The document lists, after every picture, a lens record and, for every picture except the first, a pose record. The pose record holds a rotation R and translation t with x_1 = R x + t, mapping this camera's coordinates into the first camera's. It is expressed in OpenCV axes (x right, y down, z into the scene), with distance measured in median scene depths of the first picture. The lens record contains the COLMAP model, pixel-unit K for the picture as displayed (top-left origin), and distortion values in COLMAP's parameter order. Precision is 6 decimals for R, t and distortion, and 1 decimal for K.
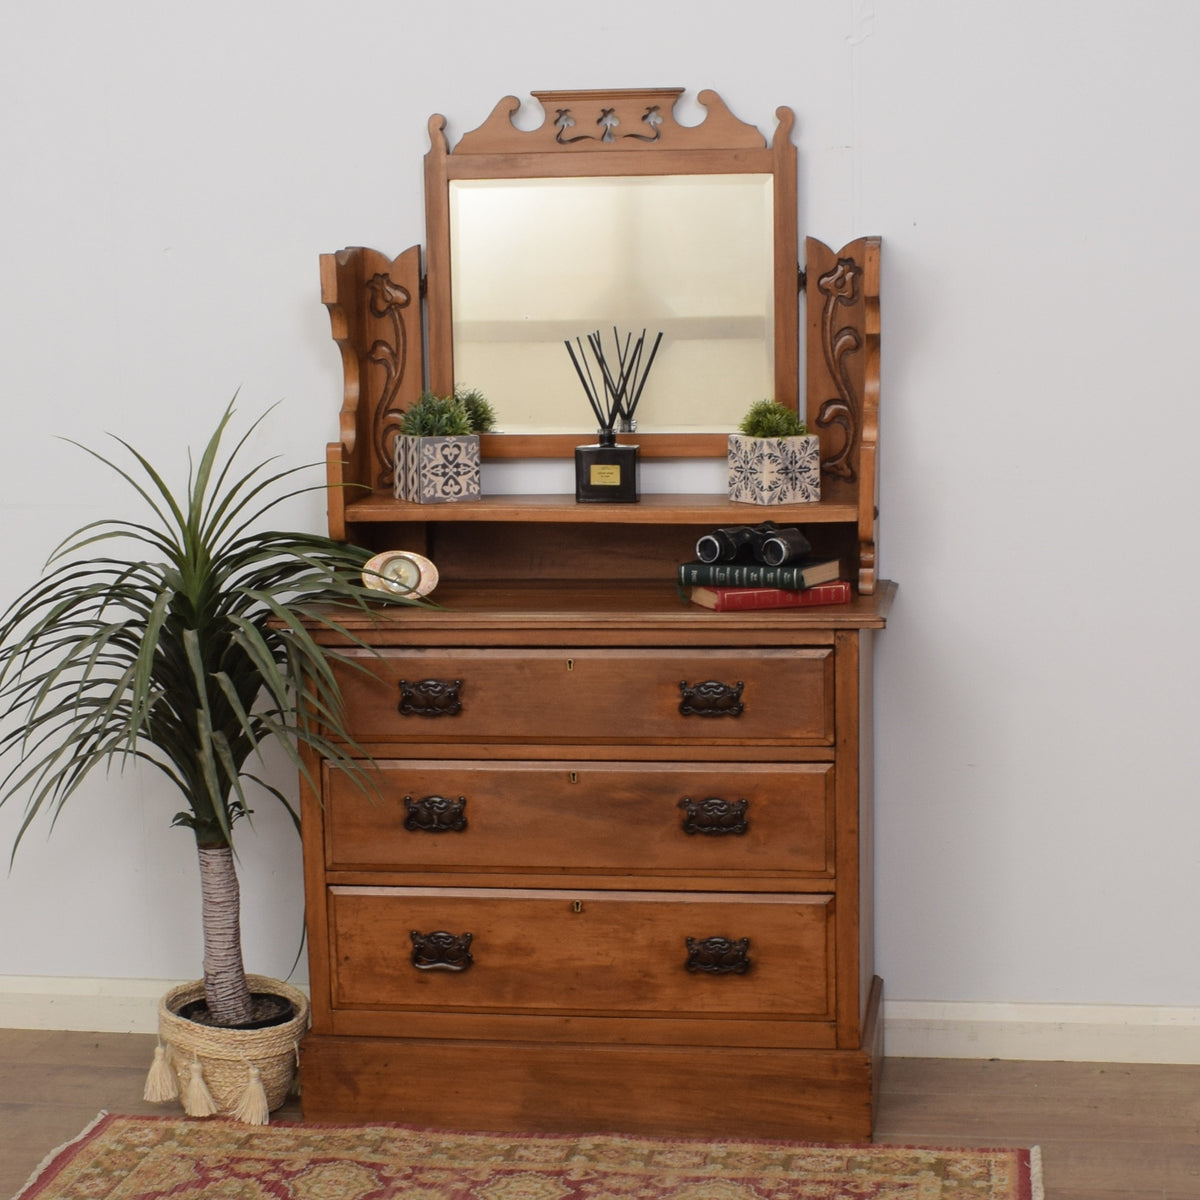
lens RADIAL K [[2431.7, 0, 605.1], [0, 2431.7, 742.5], [0, 0, 1]] dist [-0.062186, -0.238887]
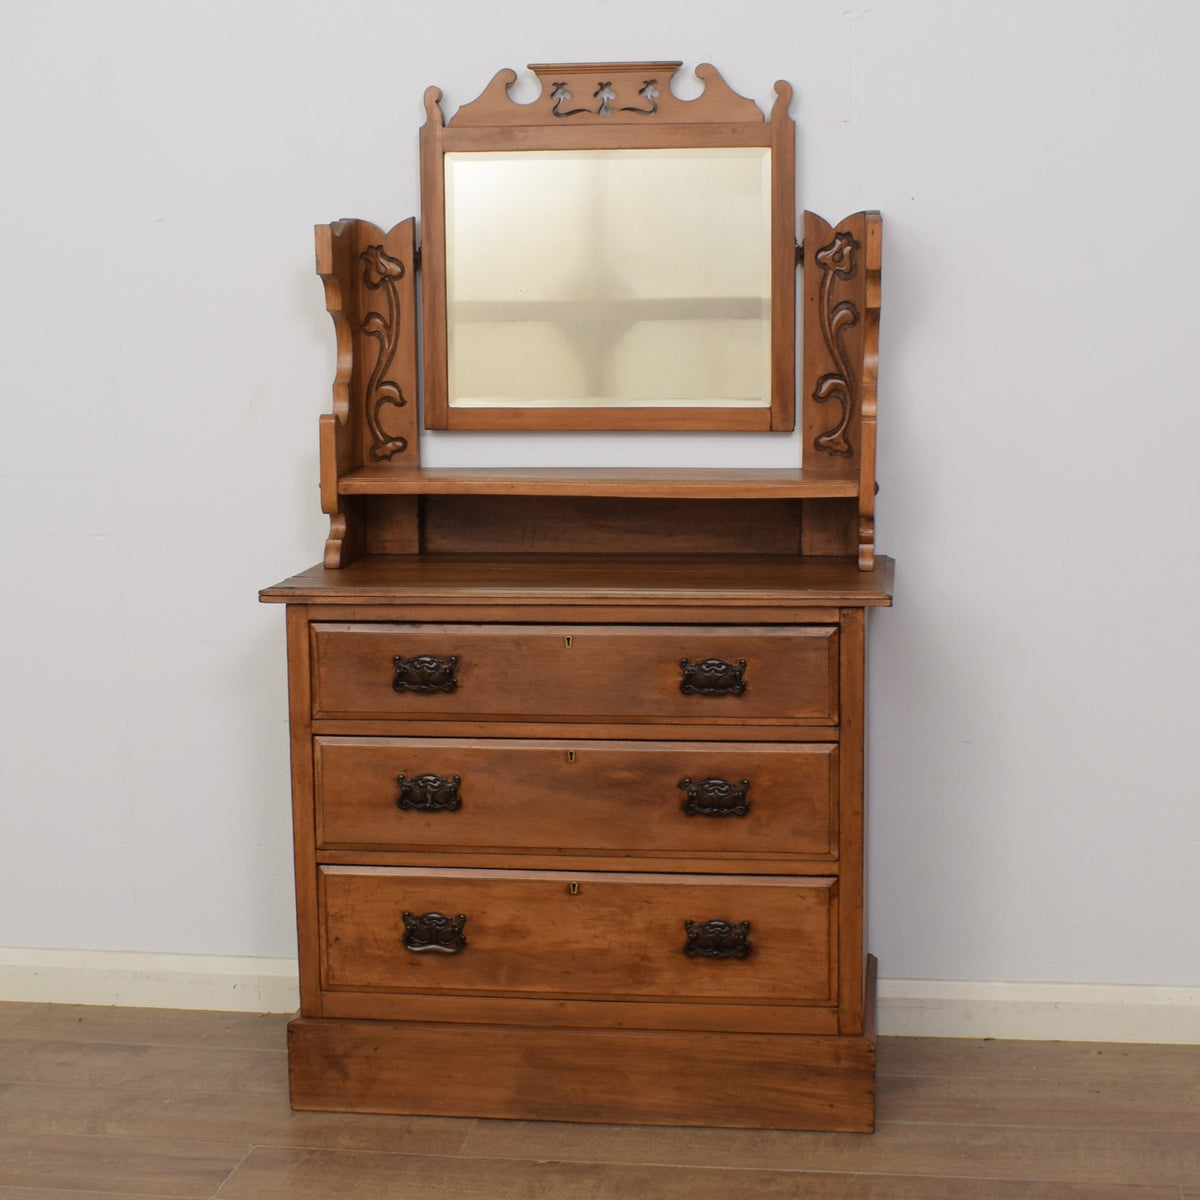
lens RADIAL K [[2211.0, 0, 565.8], [0, 2211.0, 596.1], [0, 0, 1]] dist [-0.087289, 0.059579]
pose [[0.999956, 0.004426, 0.008301, -0.022342], [-0.004071, 0.999095, -0.042351, -0.012282], [-0.008481, 0.042315, 0.999068, 0.106645]]
